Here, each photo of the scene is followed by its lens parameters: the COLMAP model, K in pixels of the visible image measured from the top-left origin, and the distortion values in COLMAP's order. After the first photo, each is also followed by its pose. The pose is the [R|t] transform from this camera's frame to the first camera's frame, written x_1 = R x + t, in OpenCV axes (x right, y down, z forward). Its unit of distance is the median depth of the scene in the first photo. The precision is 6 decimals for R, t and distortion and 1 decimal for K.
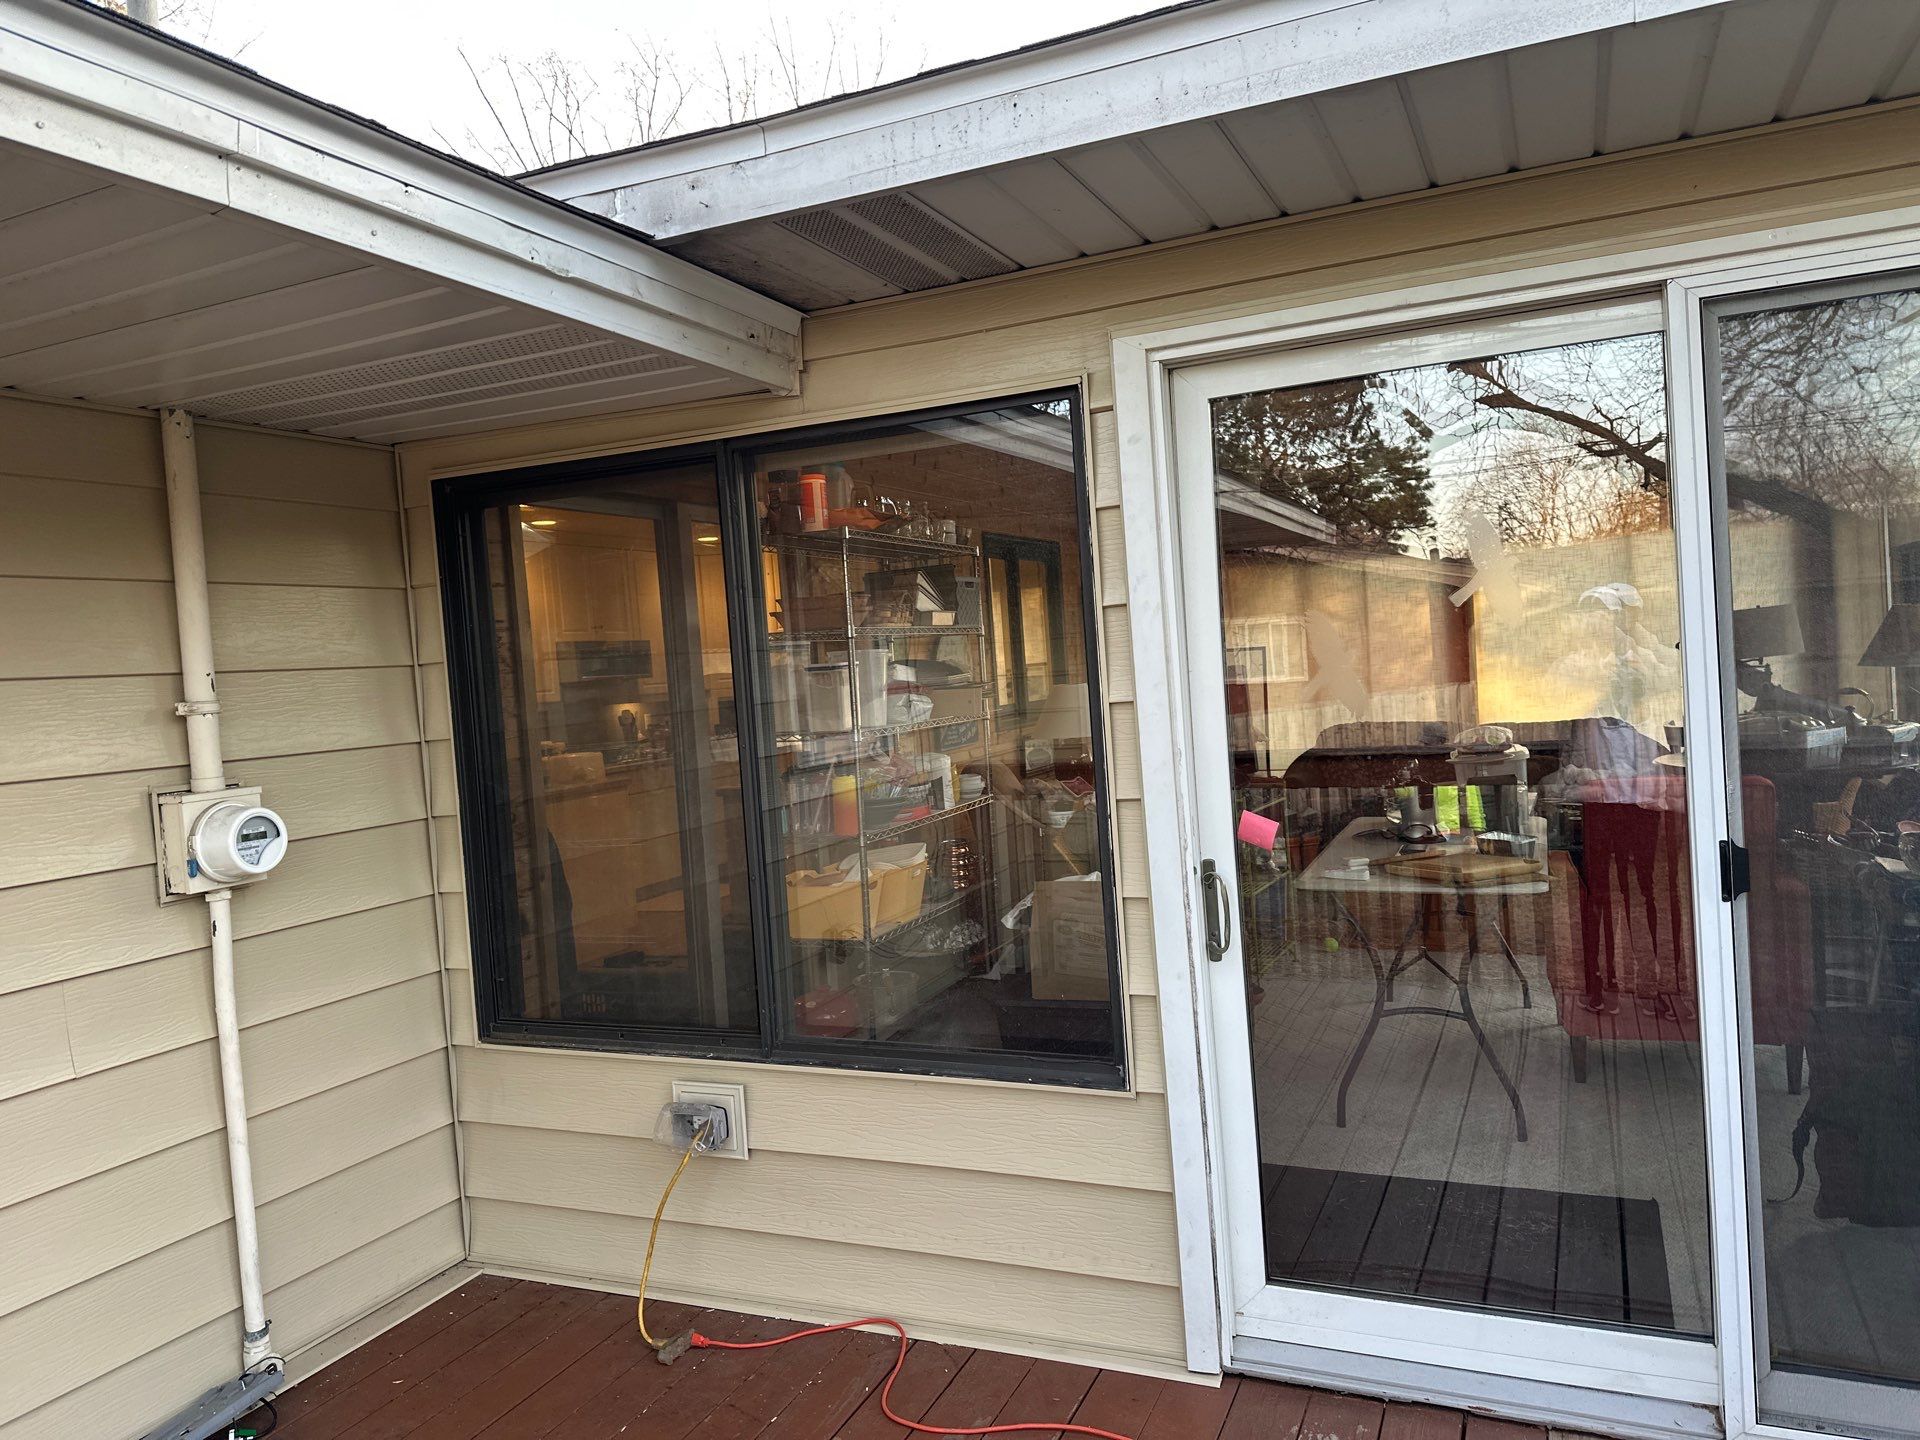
lens RADIAL K [[1344.0, 0, 960.1], [0, 1344.0, 707.6], [0, 0, 1]] dist [0.034478, -0.043439]
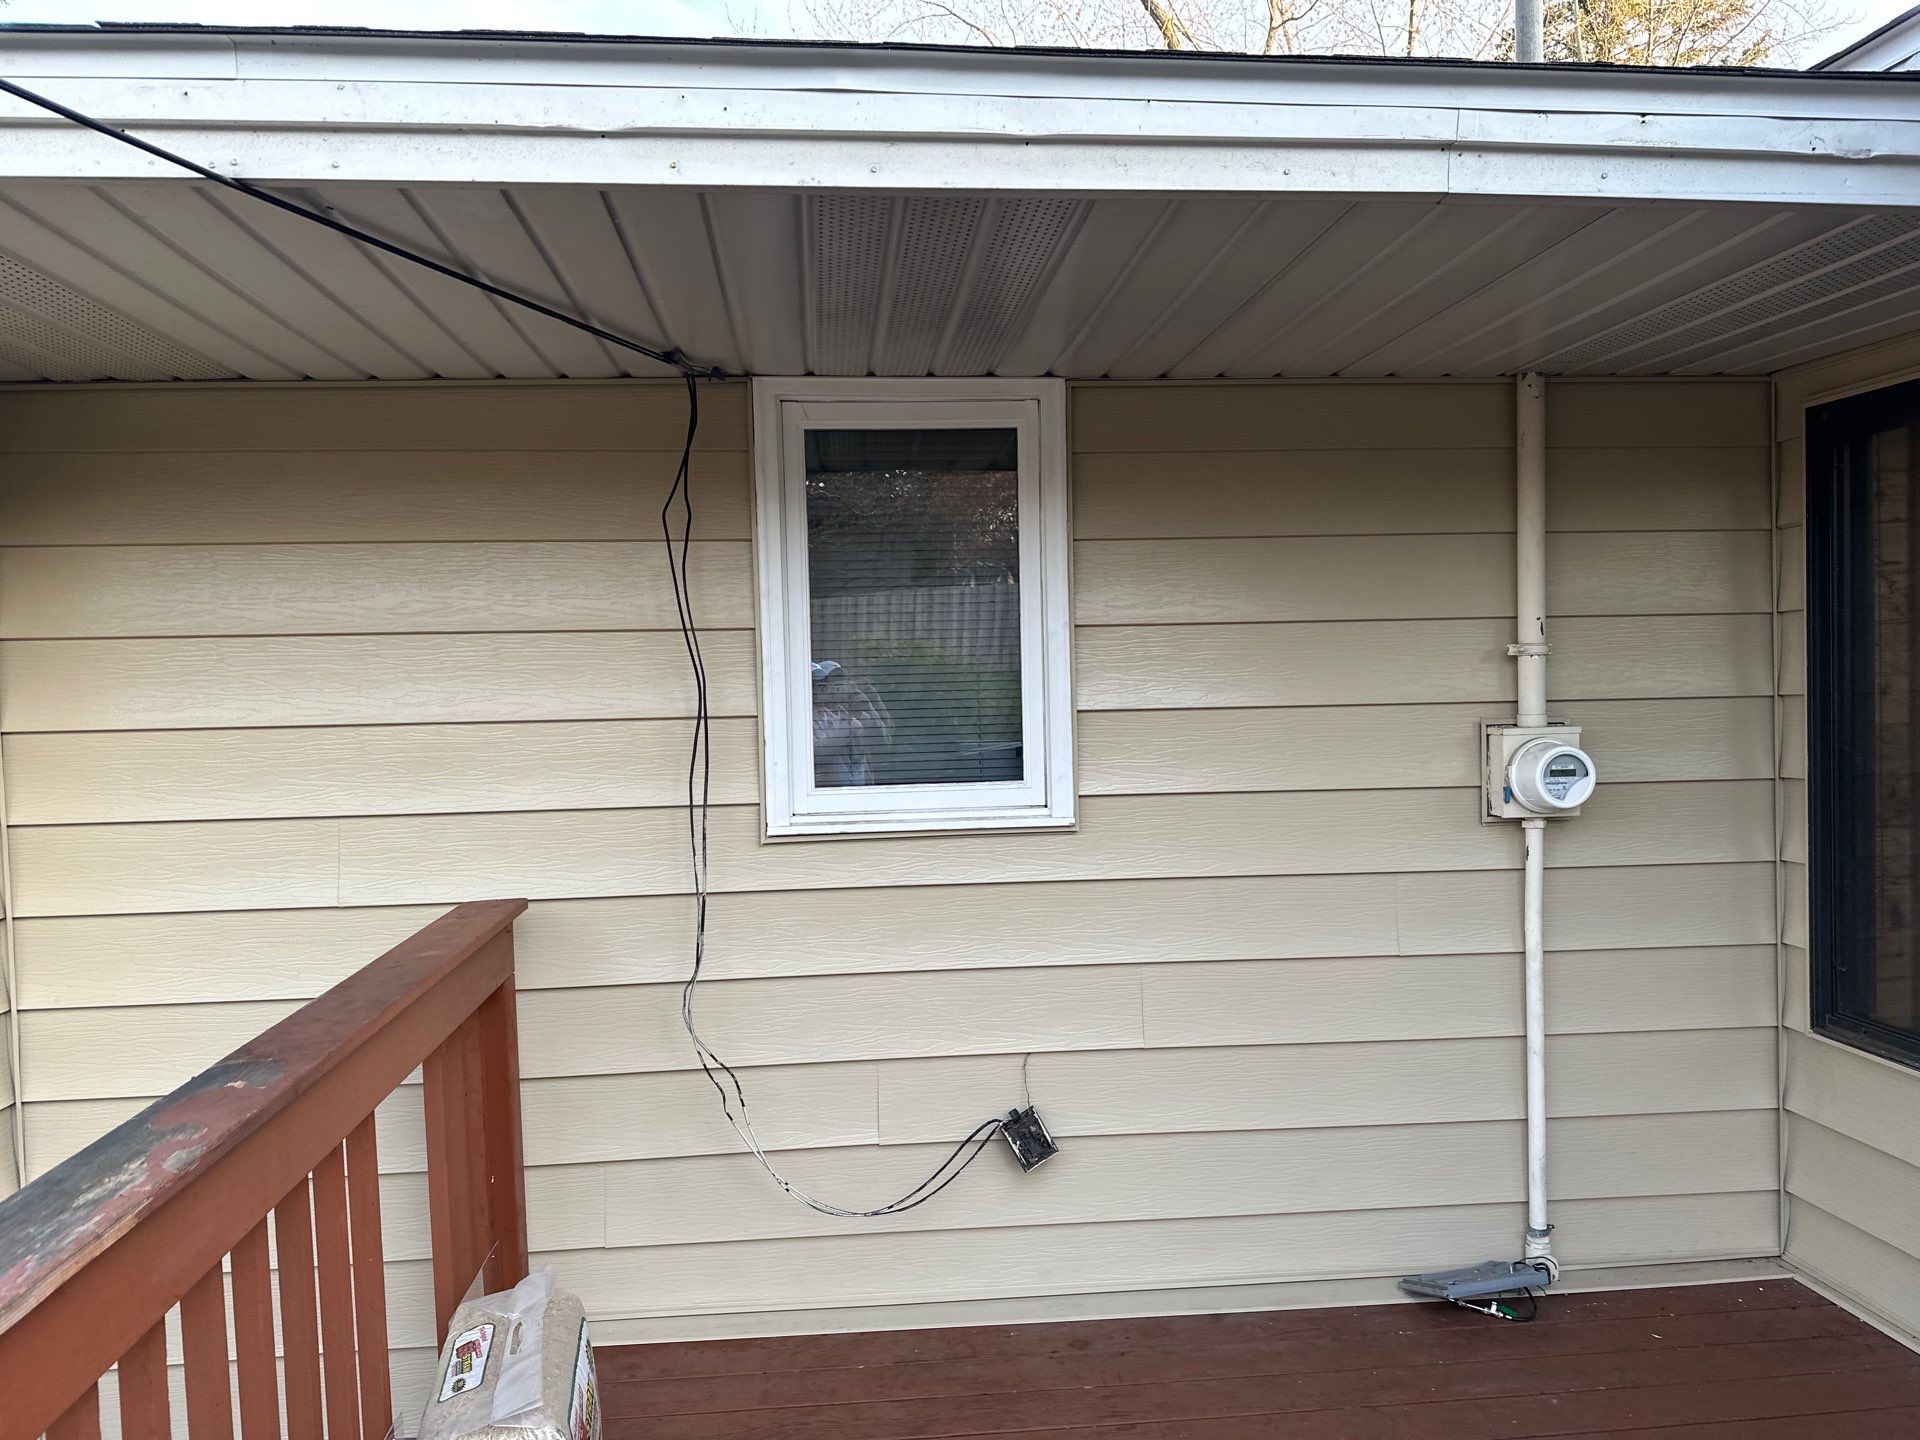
lens RADIAL K [[1344.0, 0, 951.5], [0, 1344.0, 724.9], [0, 0, 1]] dist [0.034478, -0.043439]
pose [[0.495695, 0.087080, -0.864120, 0.147141], [-0.039622, 0.996192, 0.077660, -0.005216], [0.867593, -0.004257, 0.497258, 0.059675]]
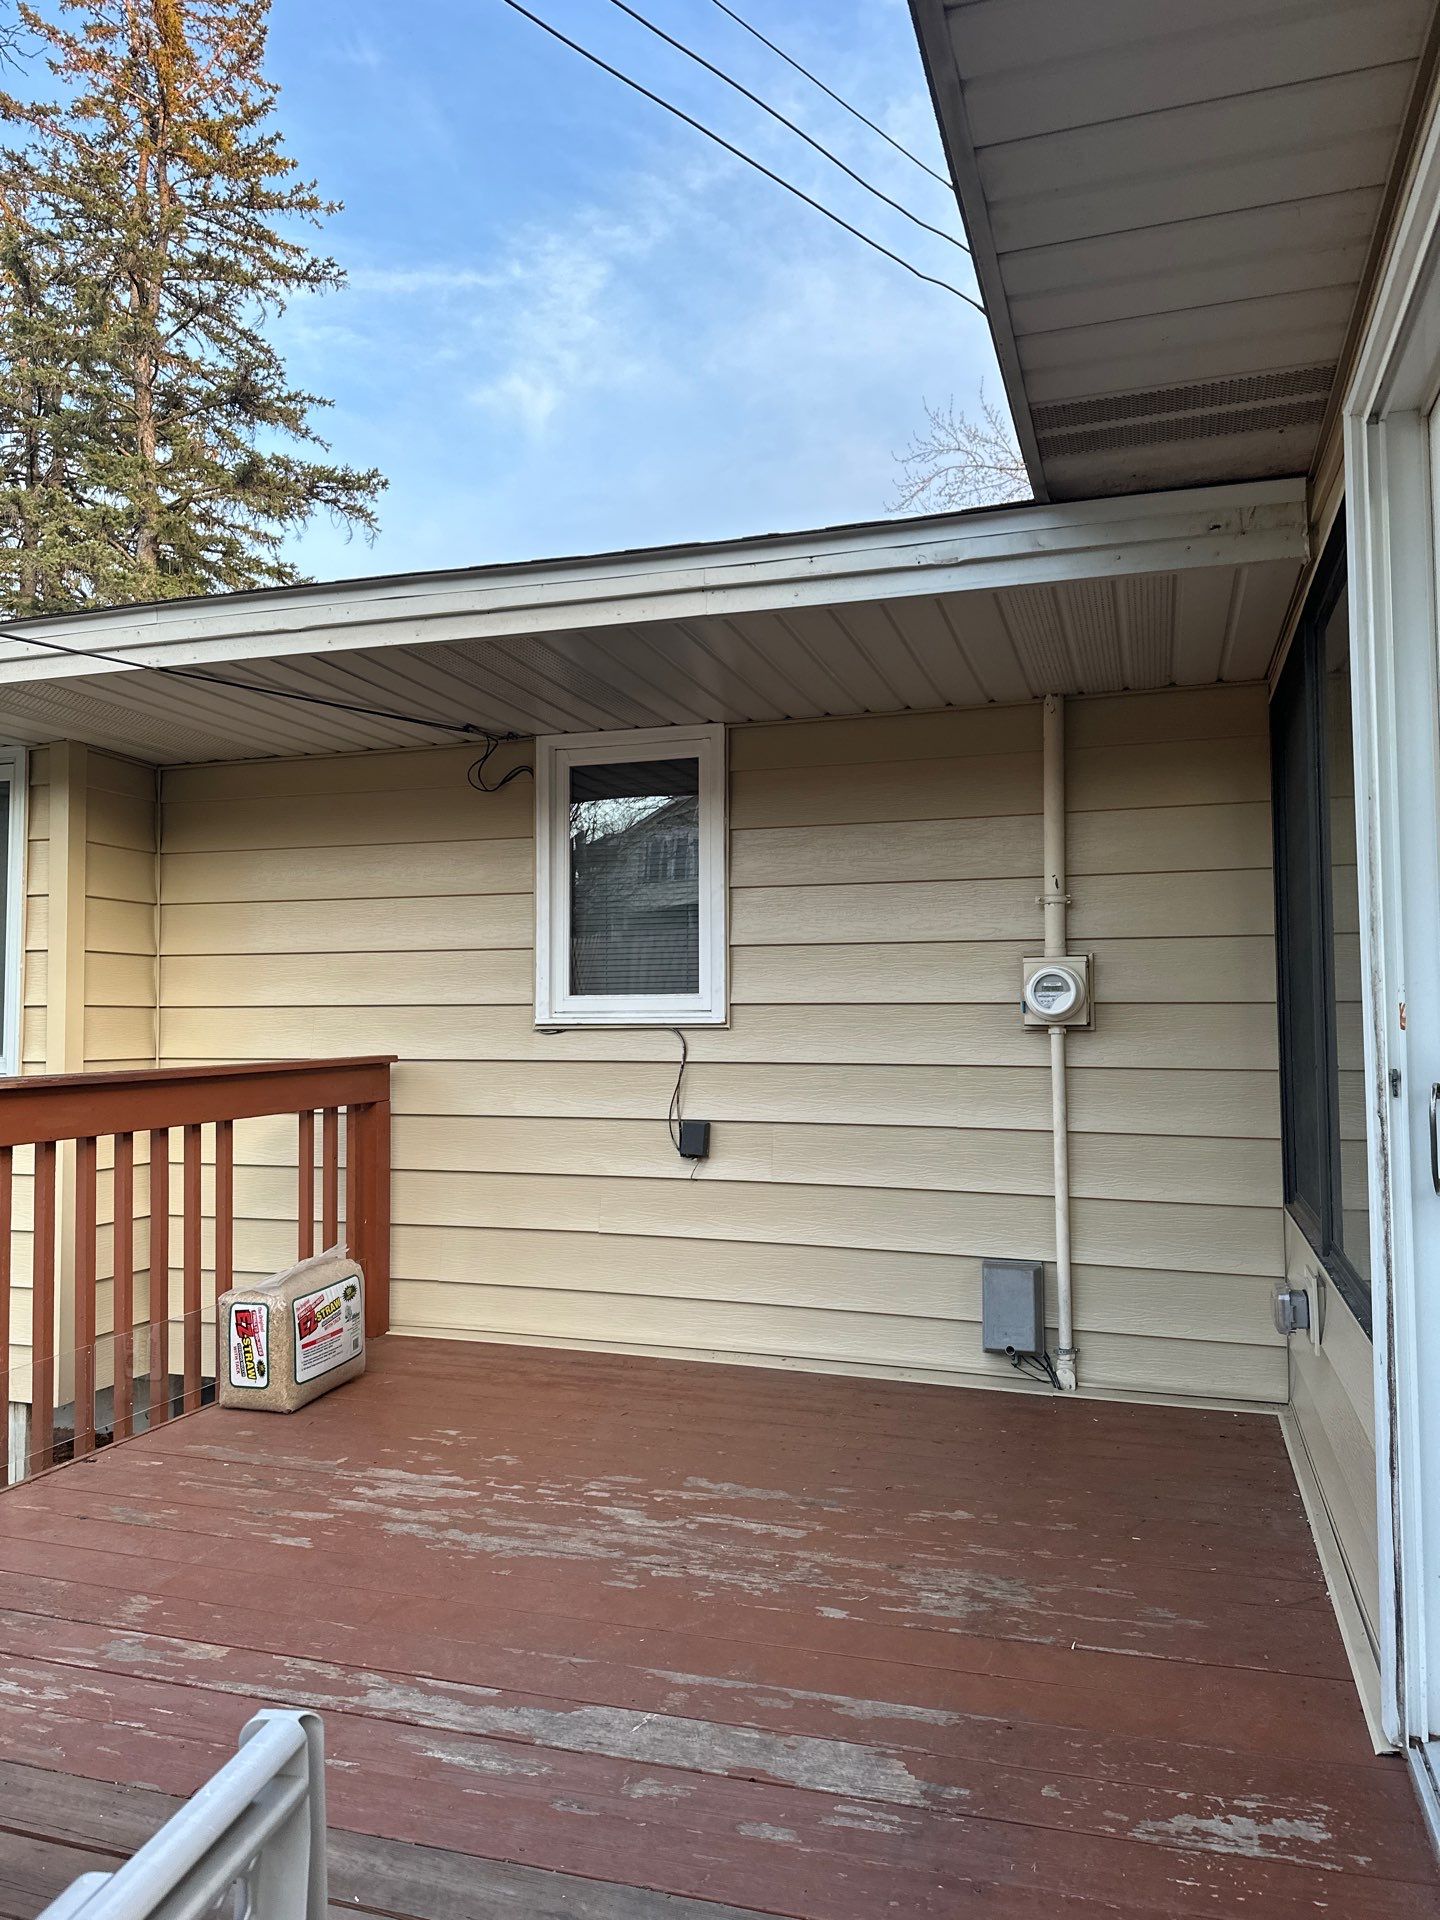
lens RADIAL K [[1344.0, 0, 715.4], [0, 1344.0, 969.3], [0, 0, 1]] dist [0.034478, -0.043439]
pose [[0.108905, 0.029275, -0.993621, 0.819137], [-0.036432, 0.999012, 0.025441, 0.050236], [0.993384, 0.033429, 0.109864, 0.486207]]
